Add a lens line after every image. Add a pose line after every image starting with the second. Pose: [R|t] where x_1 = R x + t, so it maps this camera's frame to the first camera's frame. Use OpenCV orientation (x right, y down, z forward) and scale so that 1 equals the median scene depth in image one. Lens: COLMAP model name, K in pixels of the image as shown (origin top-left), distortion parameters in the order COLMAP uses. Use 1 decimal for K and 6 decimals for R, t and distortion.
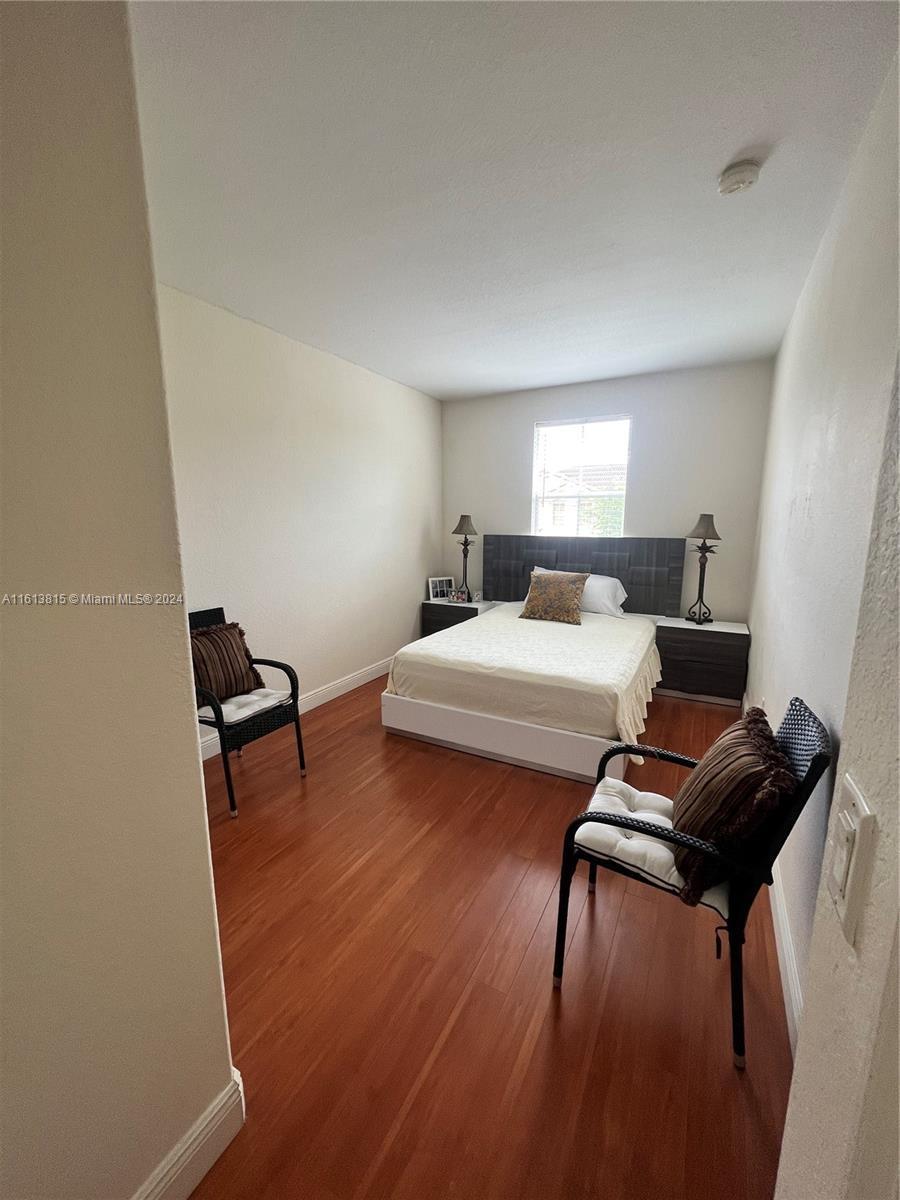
lens RADIAL K [[478.2, 0, 449.7], [0, 478.2, 602.2], [0, 0, 1]] dist [0.001826, 0.000104]
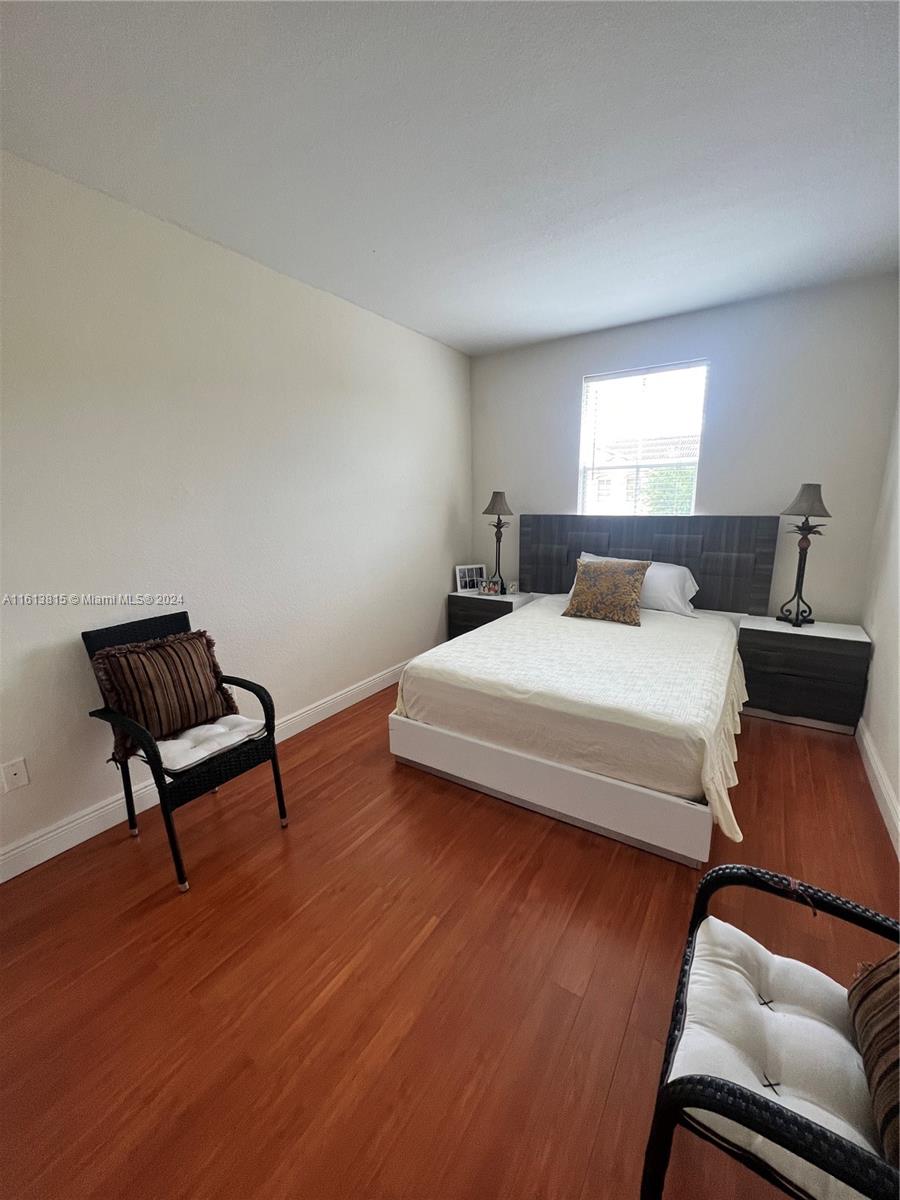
lens RADIAL K [[478.2, 0, 450.0], [0, 478.2, 600.4], [0, 0, 1]] dist [0.001826, 0.000104]
pose [[0.996488, 0.001075, -0.083732, 0.028247], [0.002075, 0.999294, 0.037523, -0.032987], [0.083713, -0.037564, 0.995782, 0.218595]]
